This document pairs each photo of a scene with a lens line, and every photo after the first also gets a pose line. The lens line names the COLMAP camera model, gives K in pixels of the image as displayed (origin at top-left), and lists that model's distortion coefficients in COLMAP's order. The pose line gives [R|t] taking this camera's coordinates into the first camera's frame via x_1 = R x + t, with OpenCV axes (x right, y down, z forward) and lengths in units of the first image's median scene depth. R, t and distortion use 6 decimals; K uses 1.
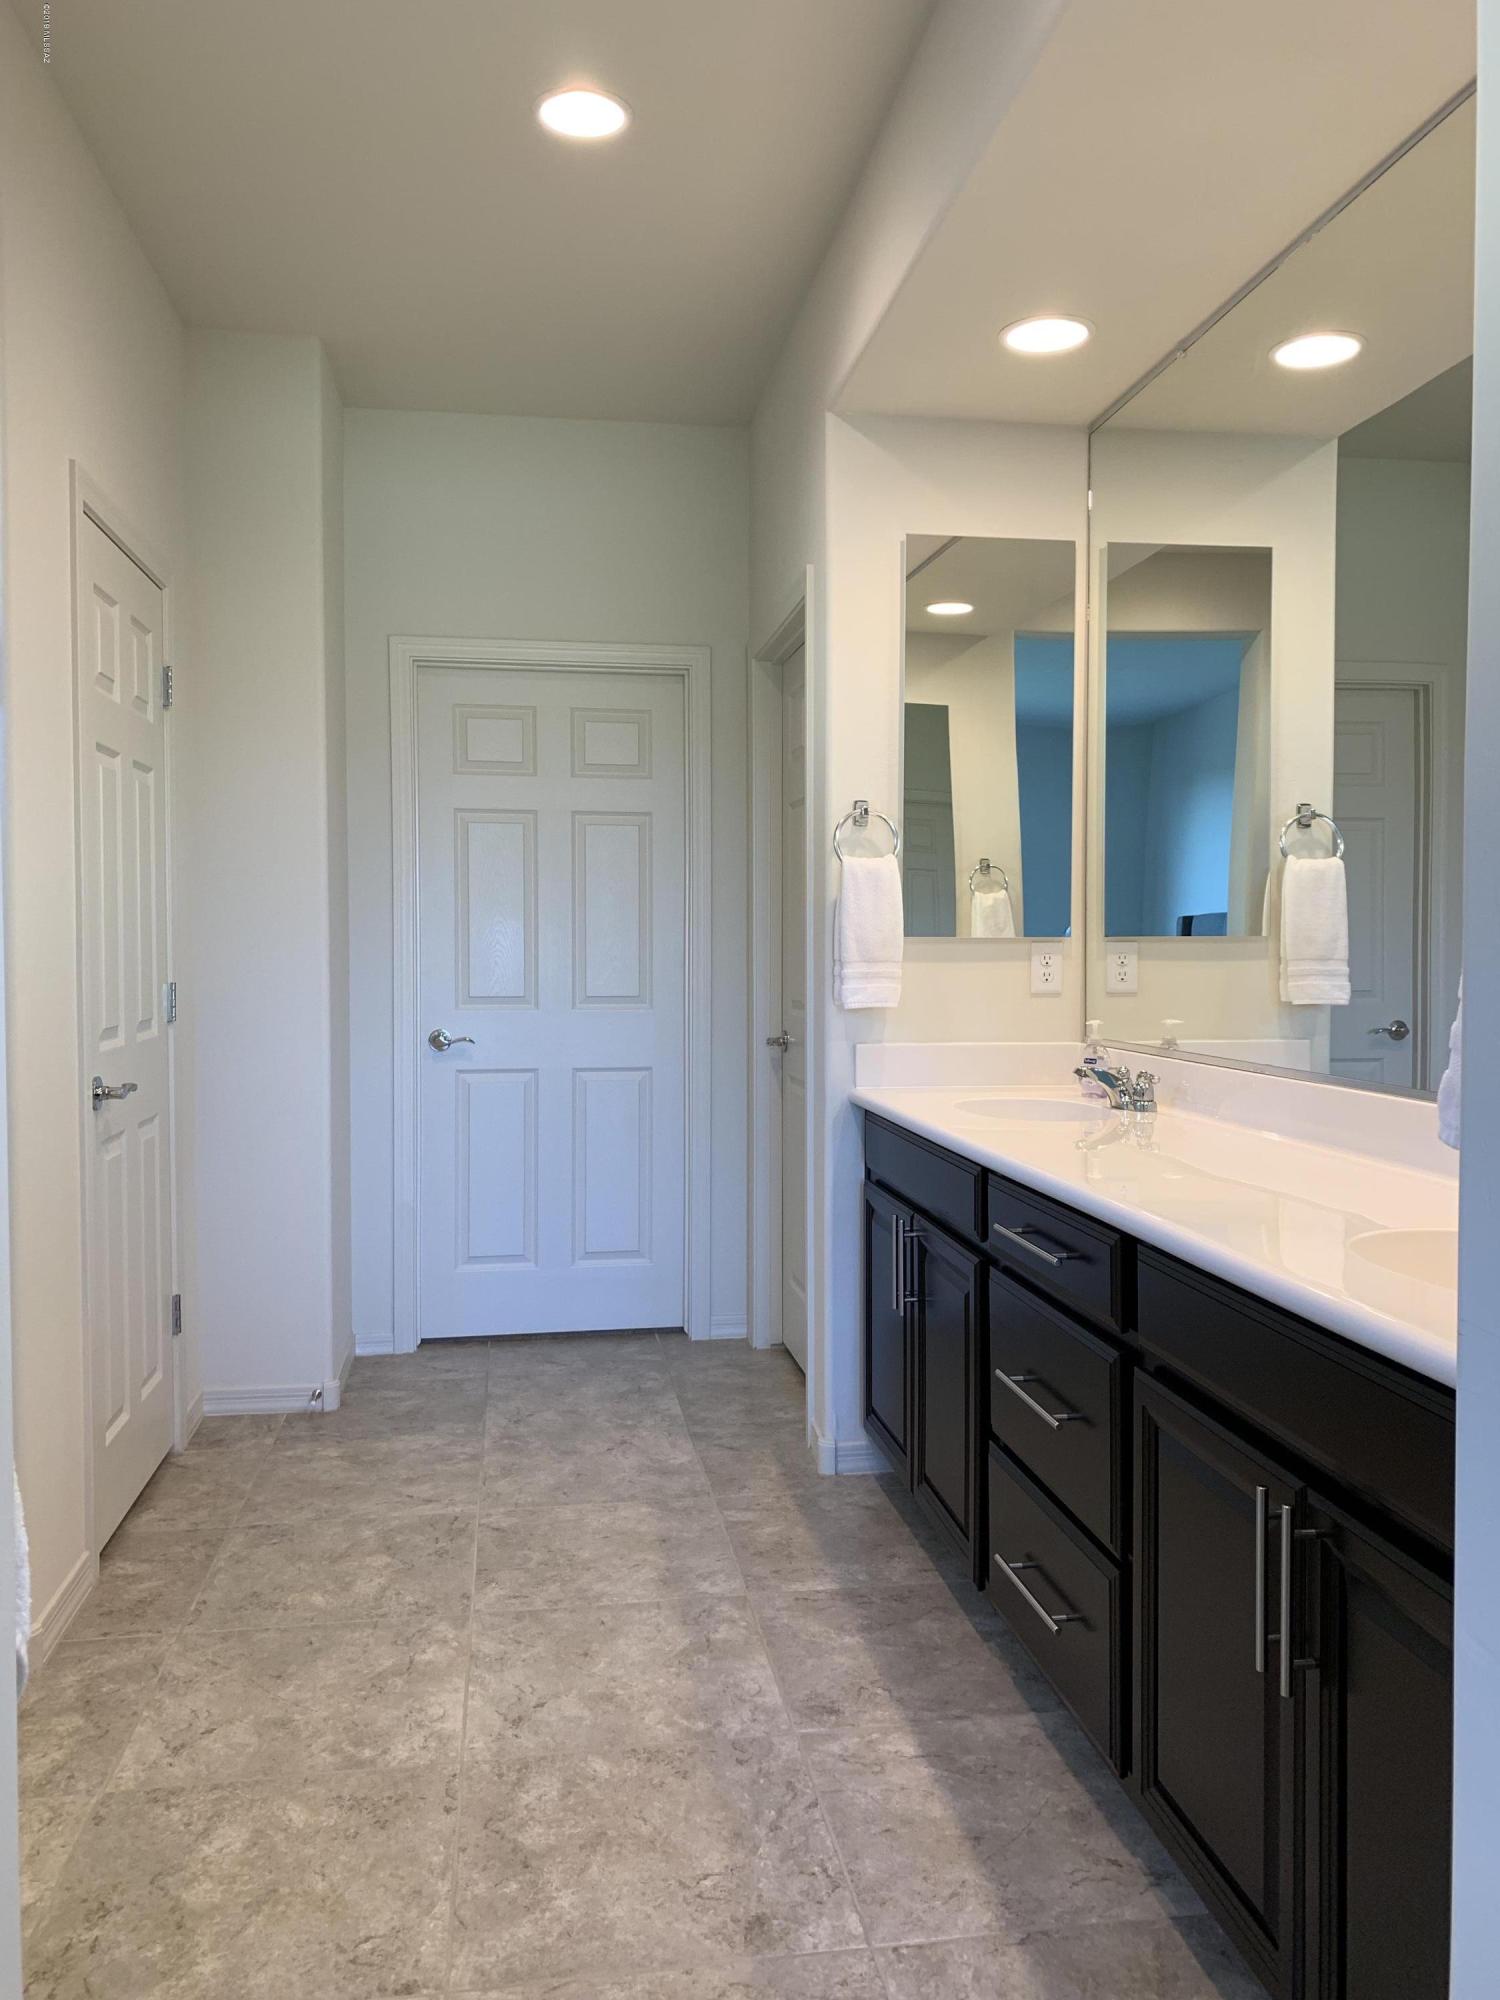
lens RADIAL K [[1529.7, 0, 737.9], [0, 1529.7, 1011.4], [0, 0, 1]] dist [0.048370, -0.054994]
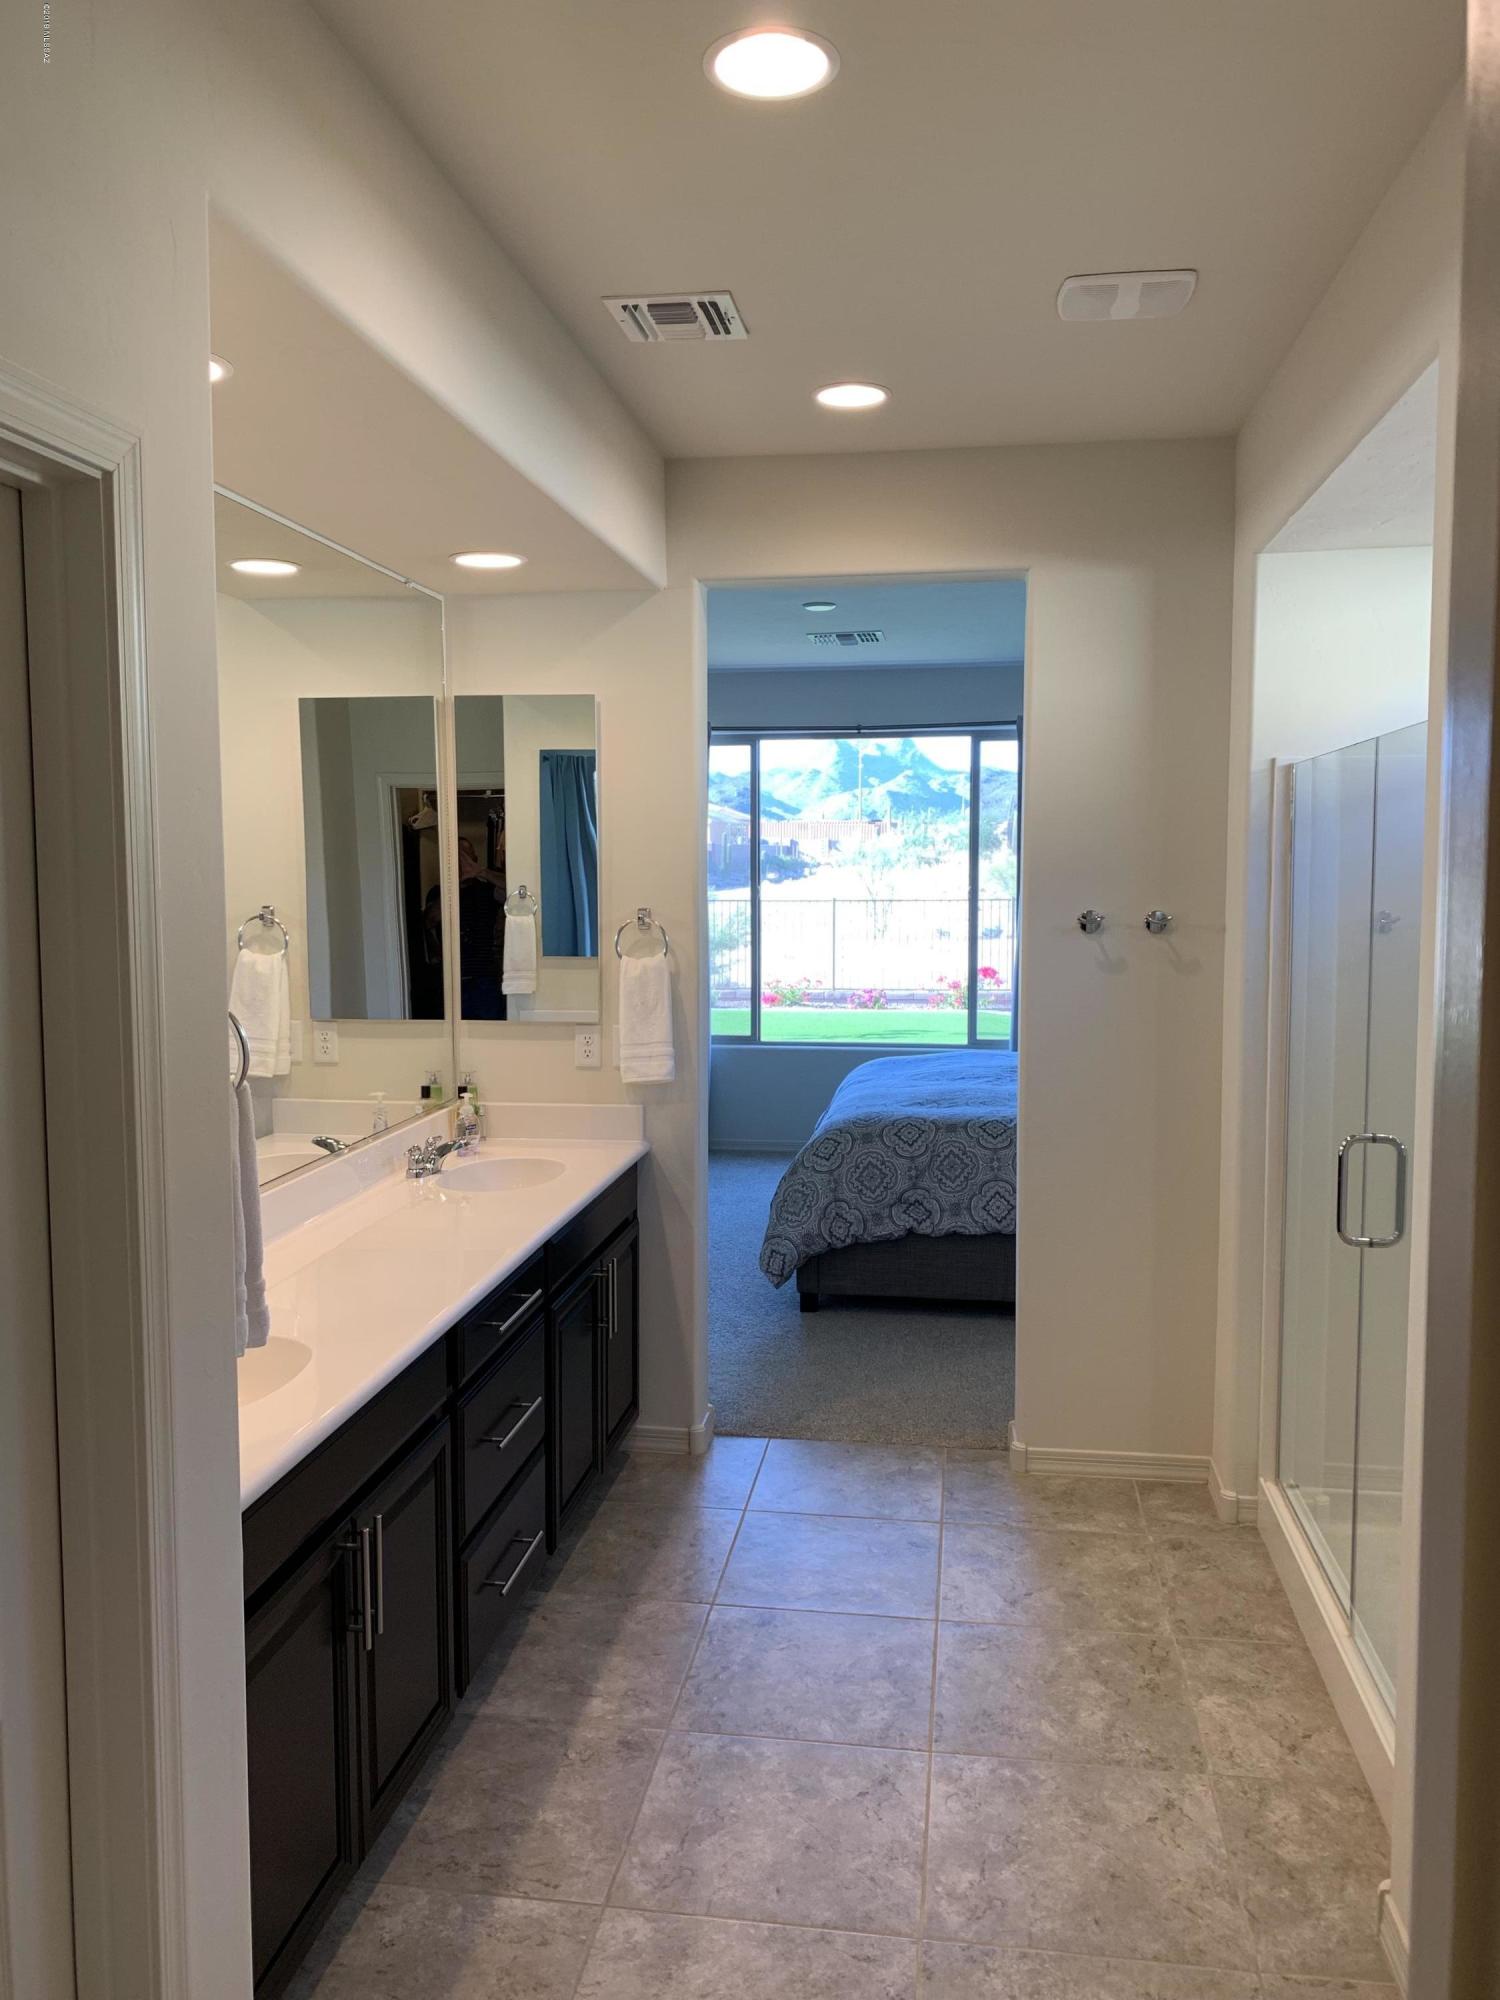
lens RADIAL K [[1529.7, 0, 759.9], [0, 1529.7, 999.5], [0, 0, 1]] dist [0.048370, -0.054994]
pose [[-0.959691, -0.024407, 0.279995, -0.338517], [0.013098, 0.991256, 0.131300, -0.259118], [-0.280752, 0.129675, -0.950980, 1.908047]]
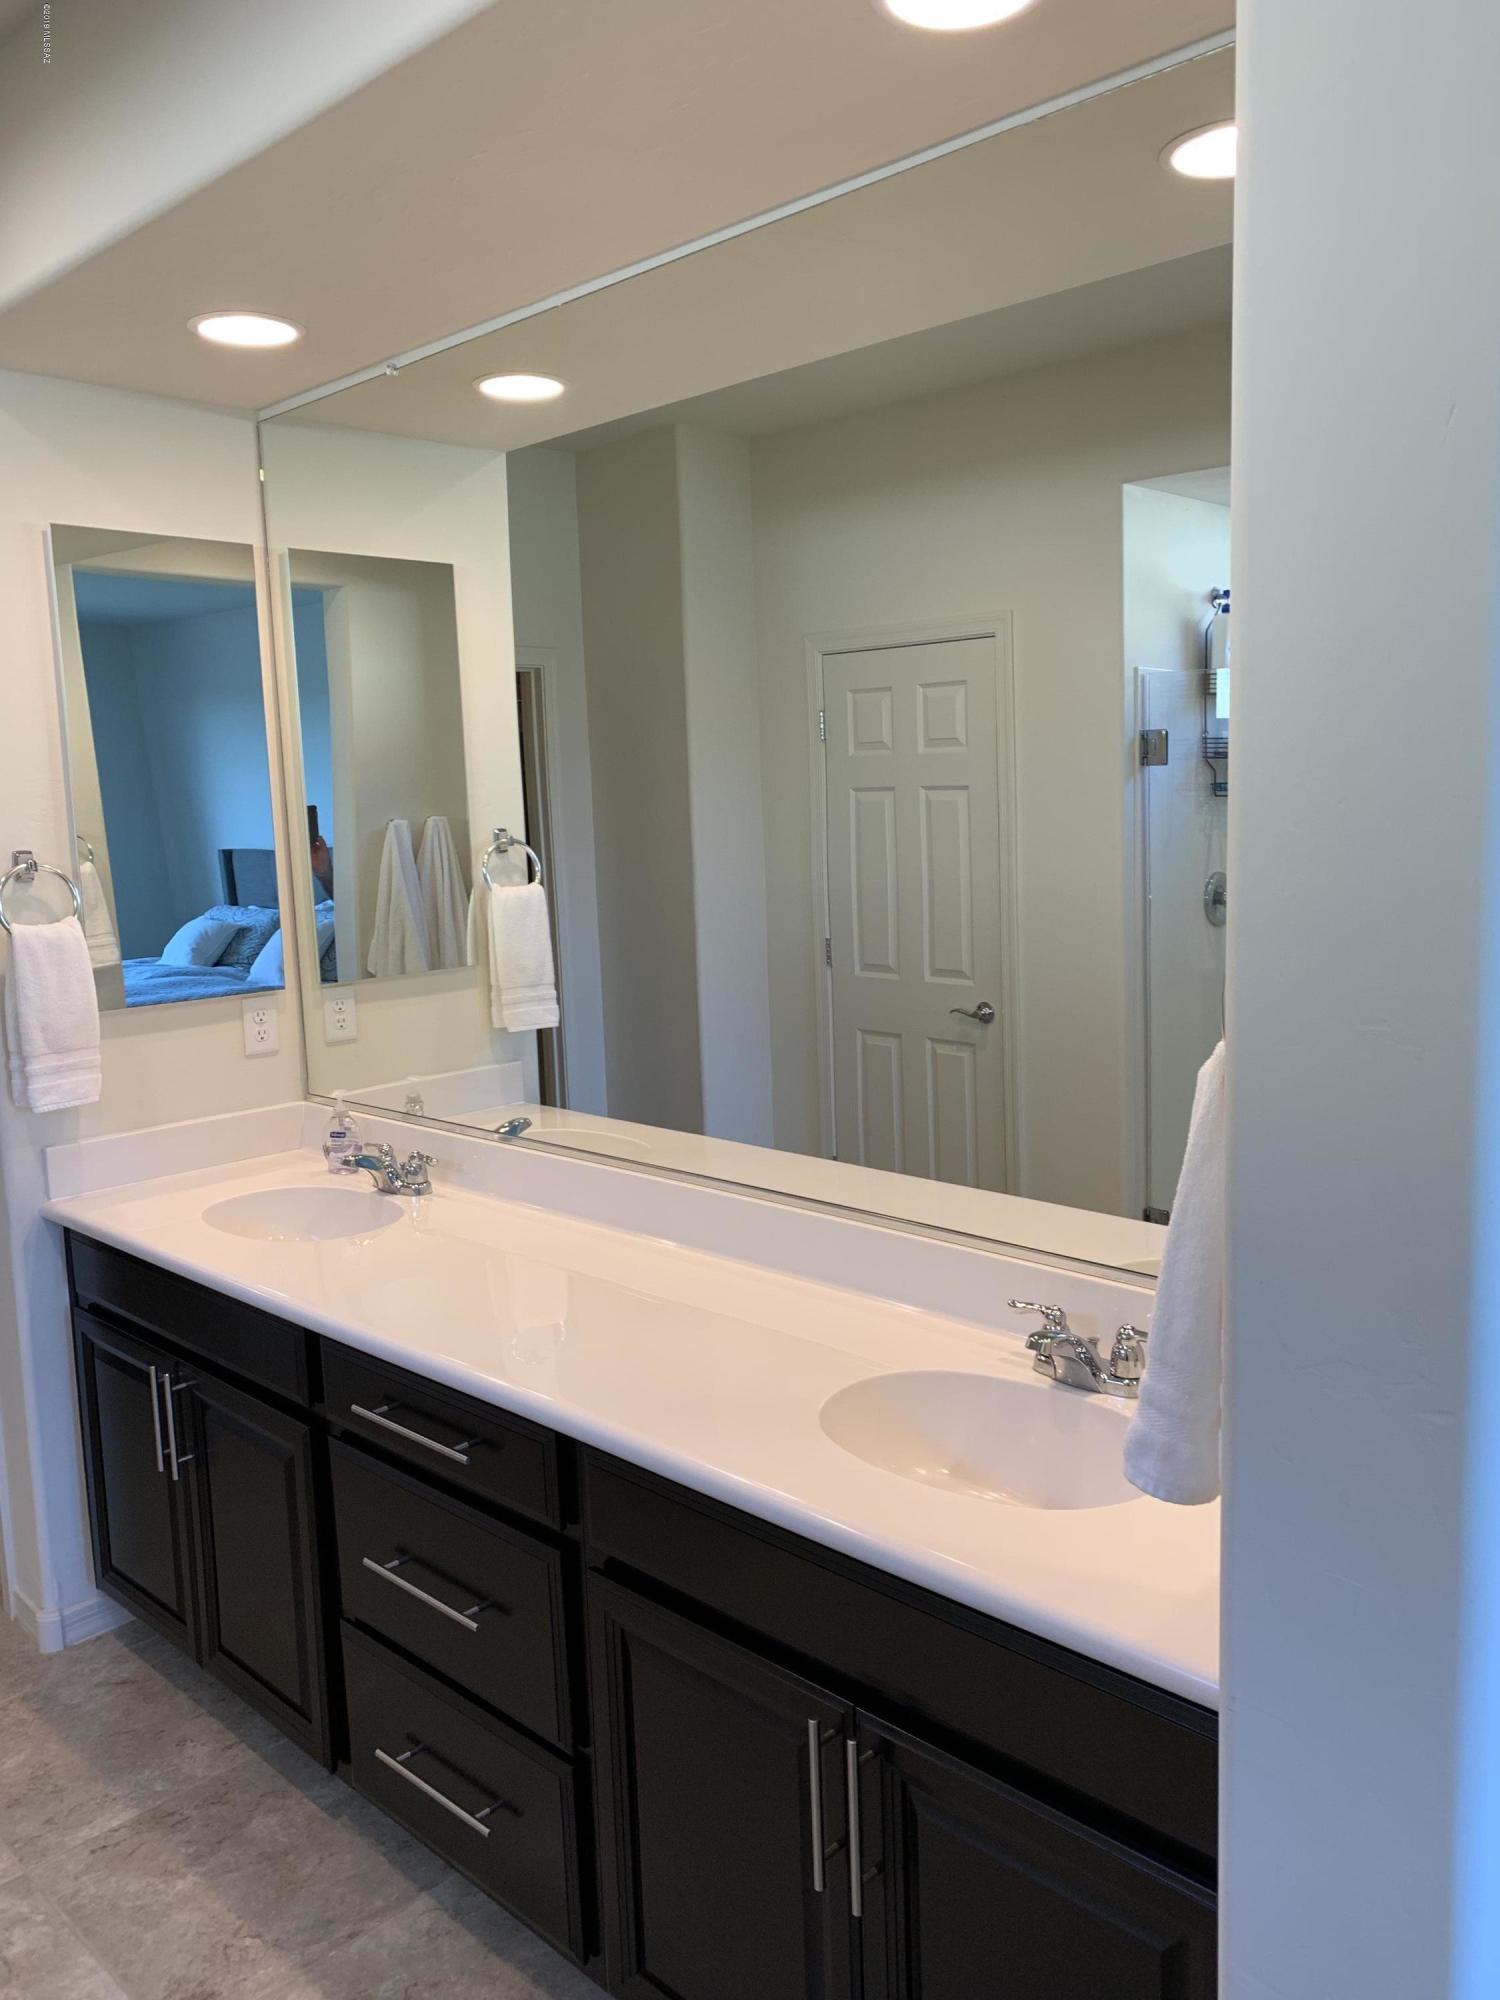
lens RADIAL K [[1529.7, 0, 766.9], [0, 1529.7, 1010.6], [0, 0, 1]] dist [0.048370, -0.054994]
pose [[0.790407, -0.110647, 0.602507, -0.139837], [0.058853, 0.992719, 0.105099, -0.151486], [-0.609749, -0.047612, 0.791163, 0.146864]]
